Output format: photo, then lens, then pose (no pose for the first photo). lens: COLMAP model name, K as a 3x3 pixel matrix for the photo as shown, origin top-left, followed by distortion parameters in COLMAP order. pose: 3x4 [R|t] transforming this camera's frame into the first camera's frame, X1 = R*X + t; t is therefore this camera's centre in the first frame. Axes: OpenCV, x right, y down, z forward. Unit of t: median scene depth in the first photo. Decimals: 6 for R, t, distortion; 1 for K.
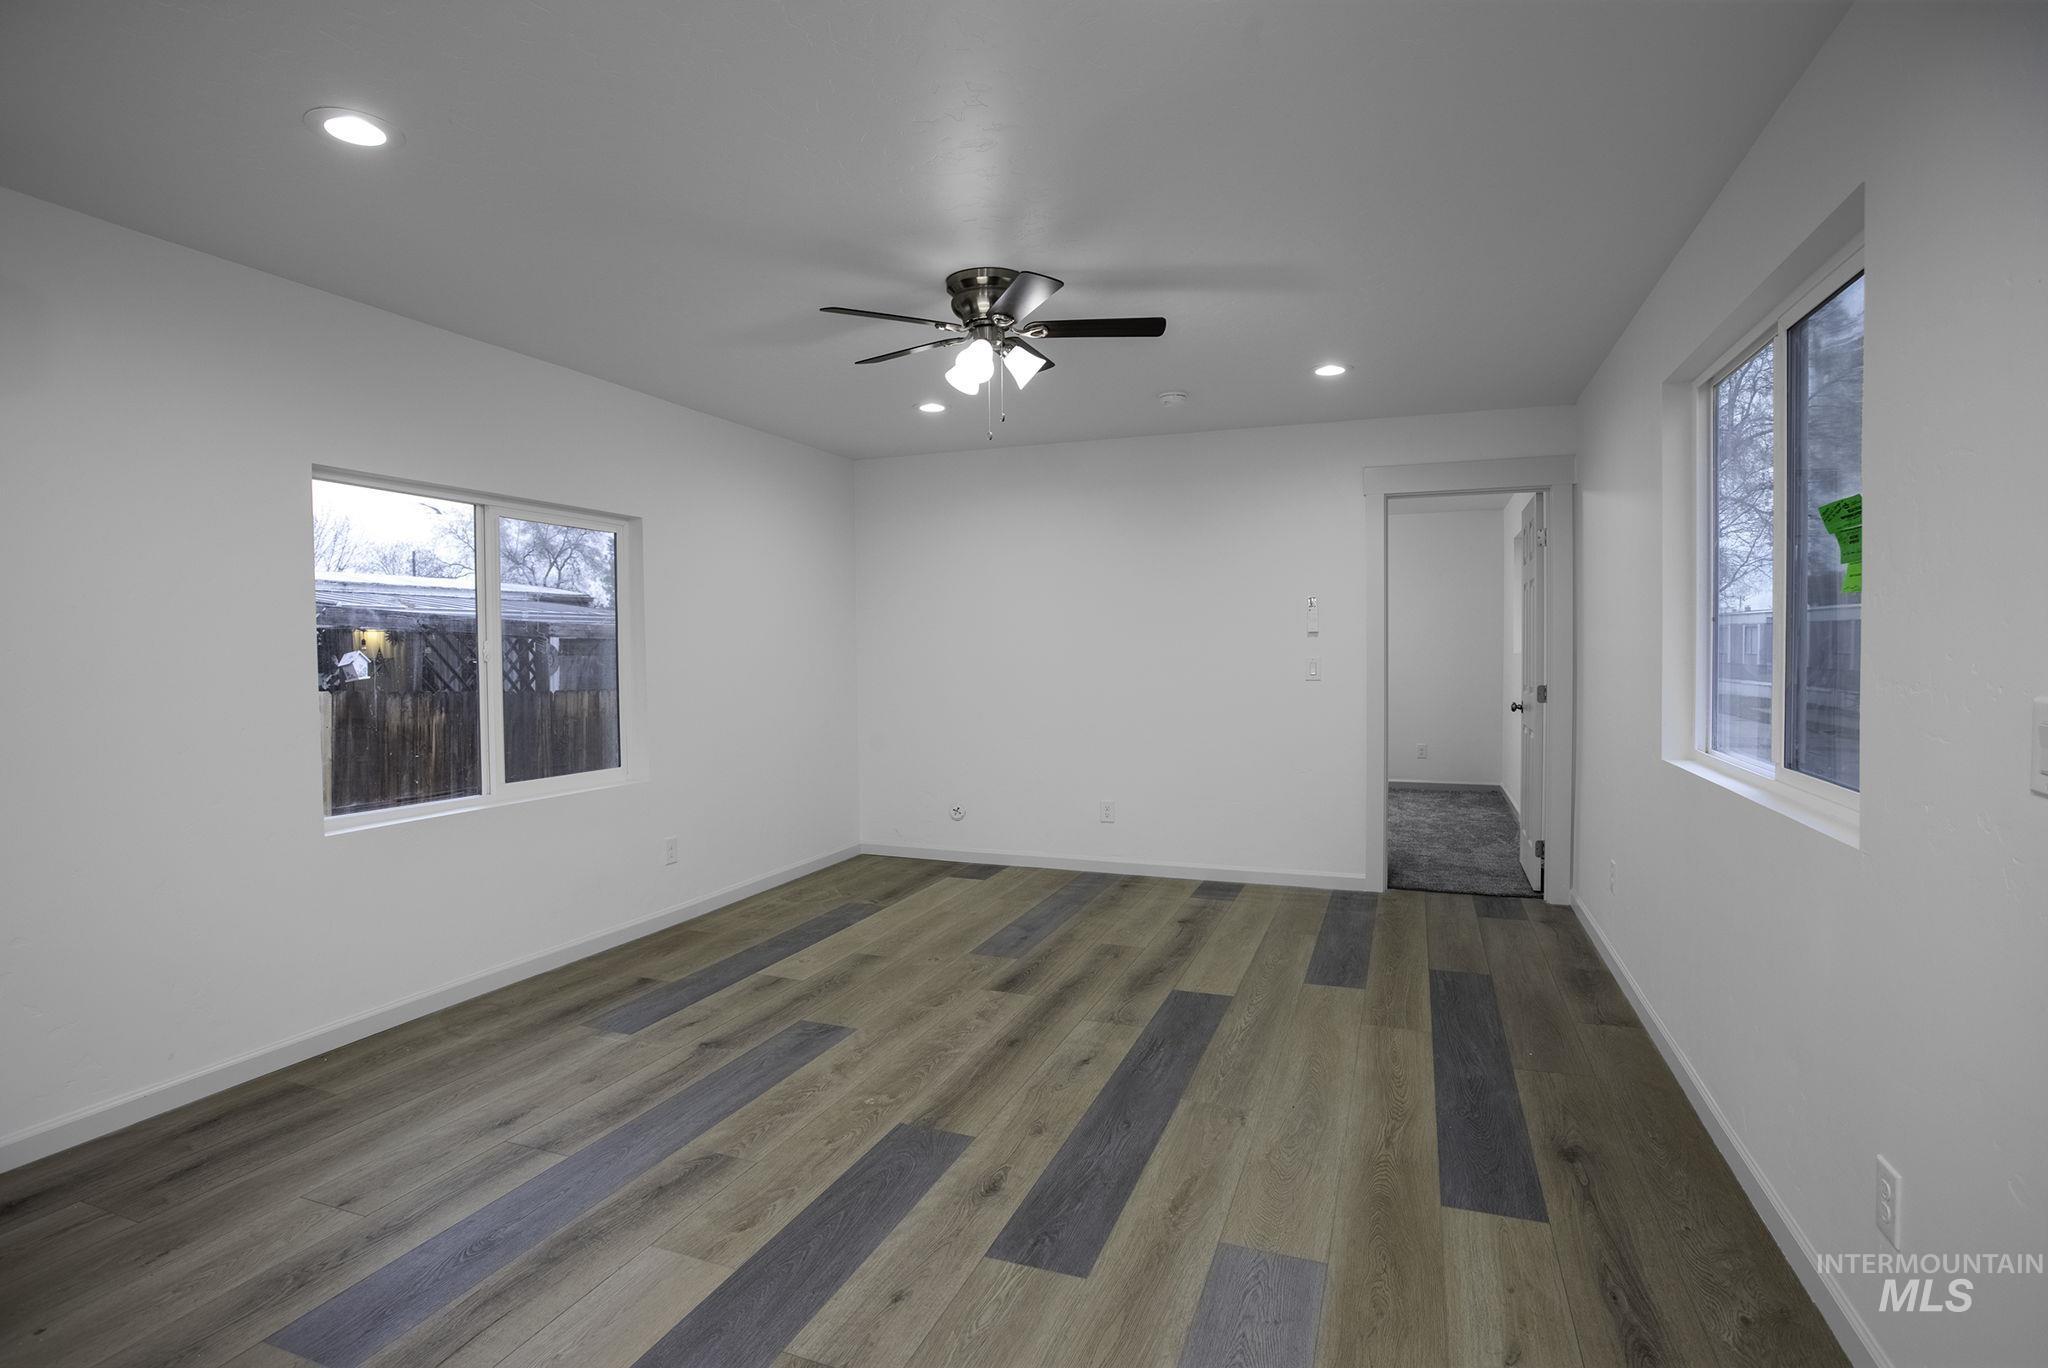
lens RADIAL K [[1006.3, 0, 1024.0], [0, 1006.3, 684.0], [0, 0, 1]] dist [-0.078592, 0.036316]
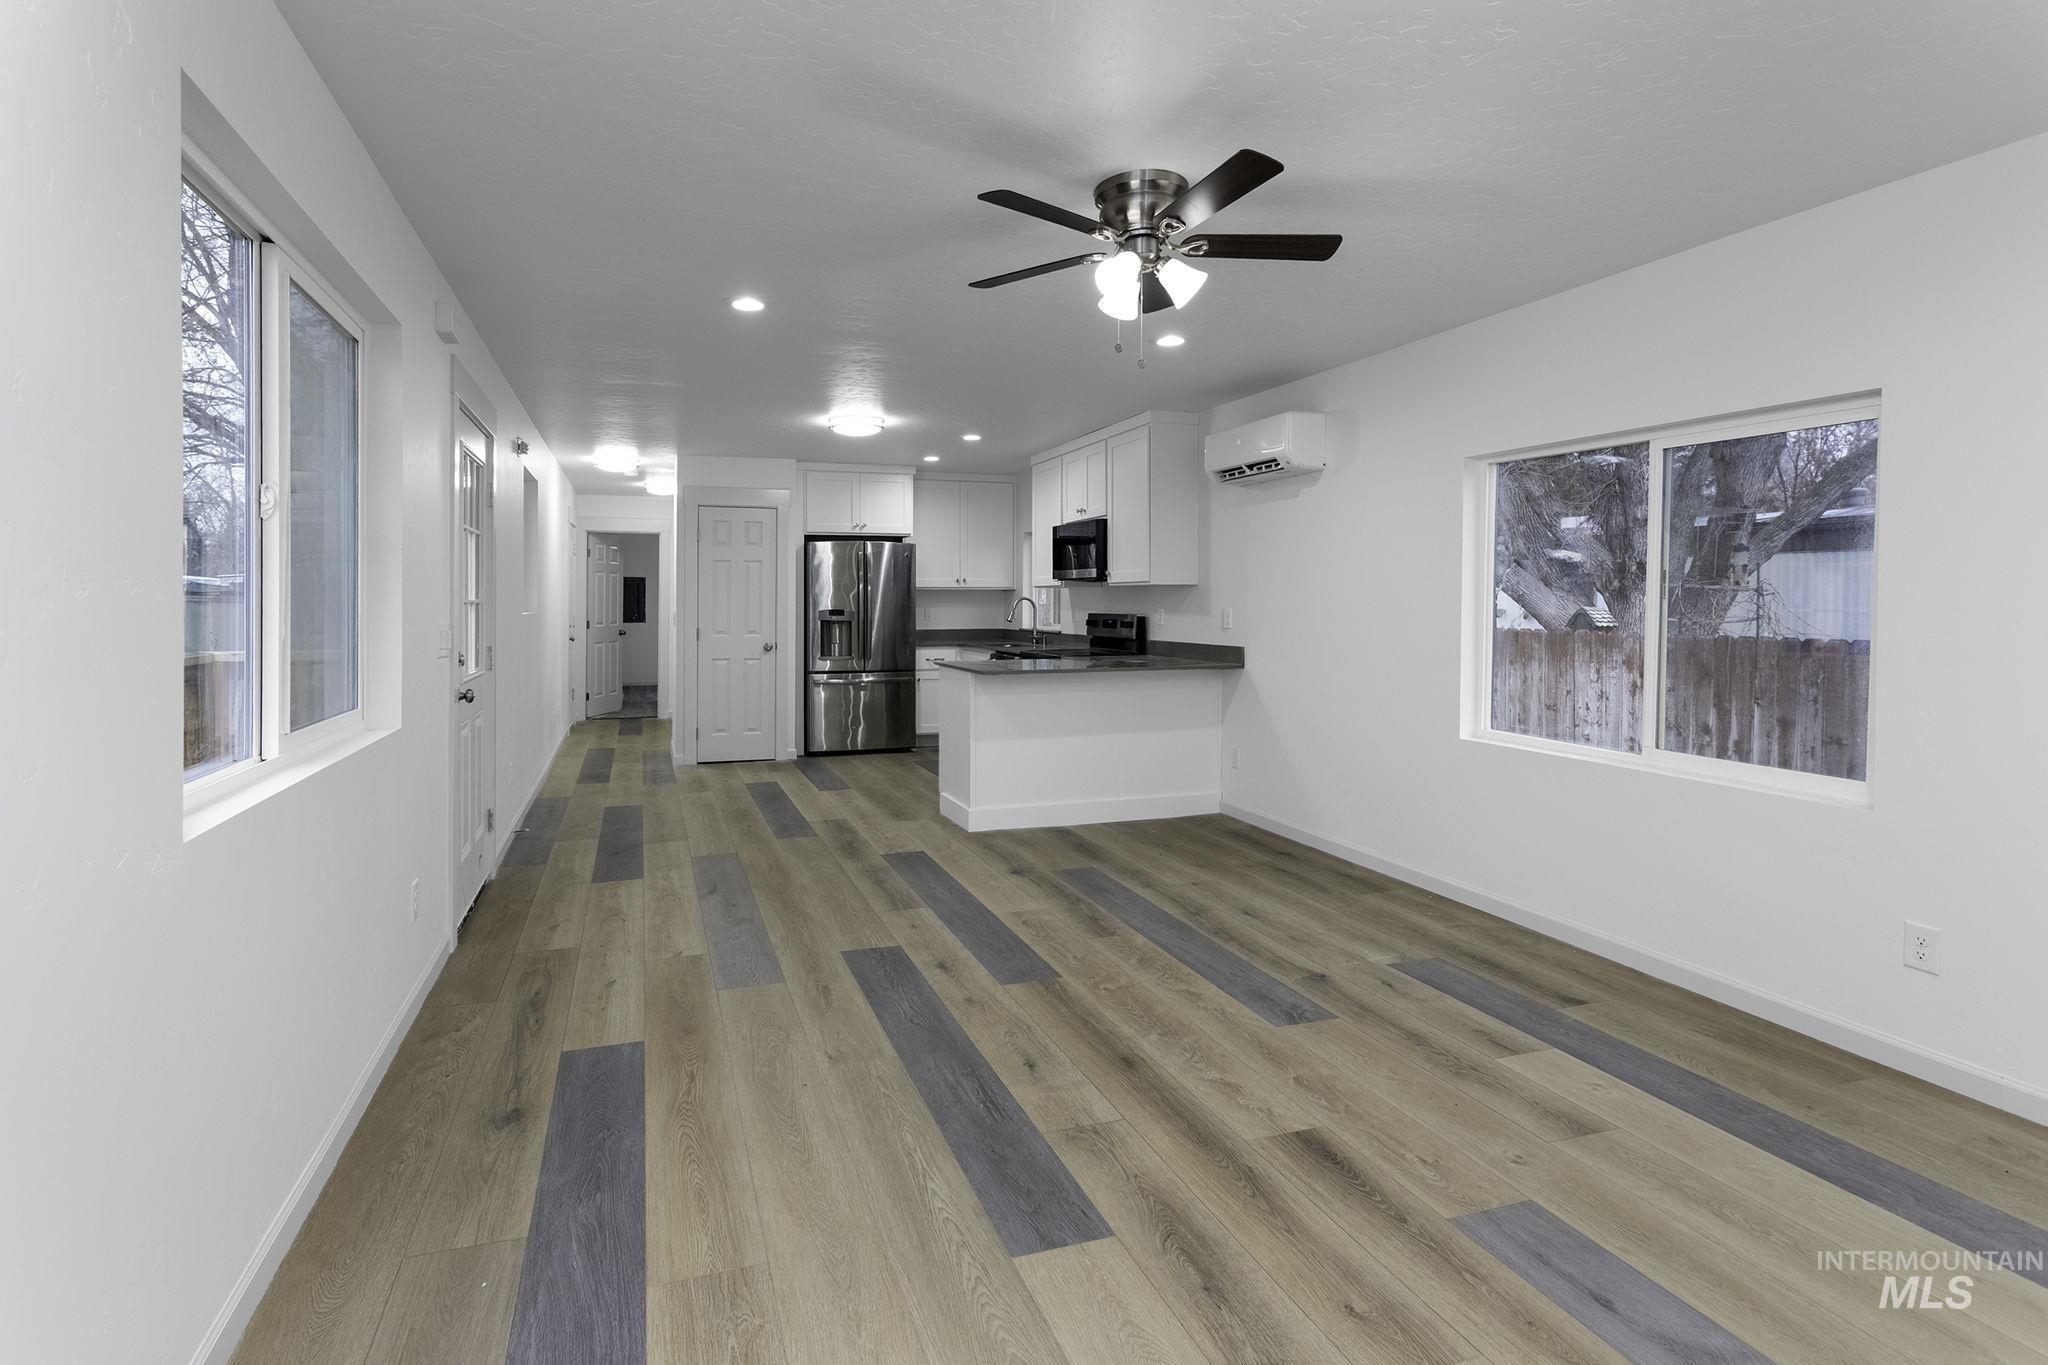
lens RADIAL K [[984.5, 0, 969.4], [0, 984.5, 605.3], [0, 0, 1]] dist [0.000750, 0.000595]
pose [[-0.770937, 0.012406, -0.636790, 0.605082], [-0.017262, 0.999036, 0.040362, -0.064510], [0.636677, 0.042108, -0.769980, 1.485033]]
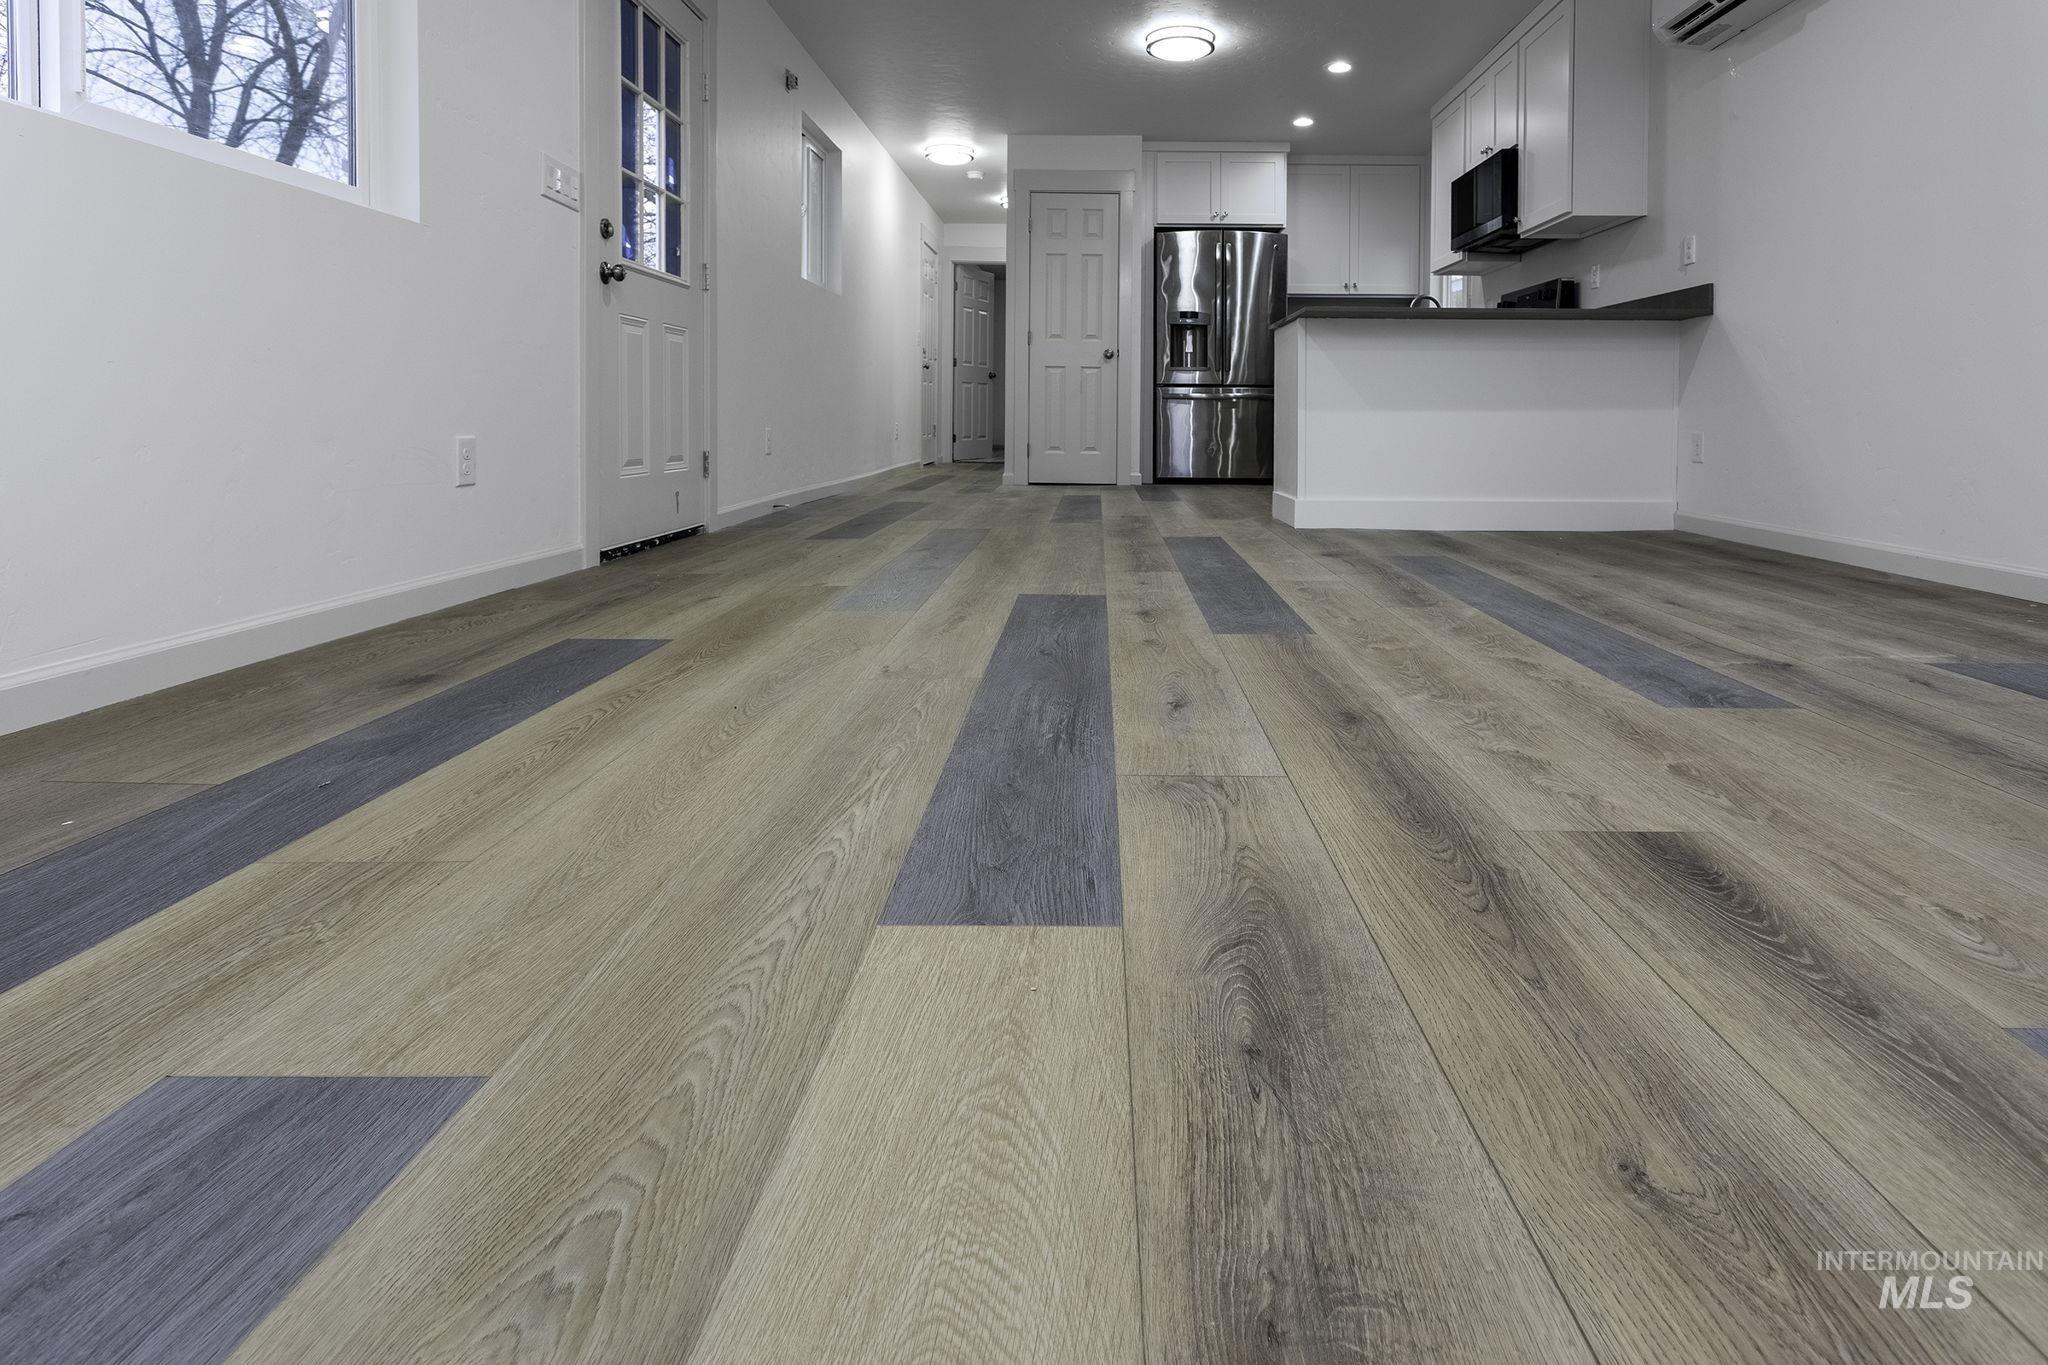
lens RADIAL K [[1039.2, 0, 1114.3], [0, 1039.2, 433.9], [0, 0, 1]] dist [0.001573, -0.000219]
pose [[-0.926459, 0.012882, -0.376175, 0.271936], [-0.007862, 0.998534, 0.053557, 0.186975], [0.376313, 0.052576, -0.924999, 1.356861]]
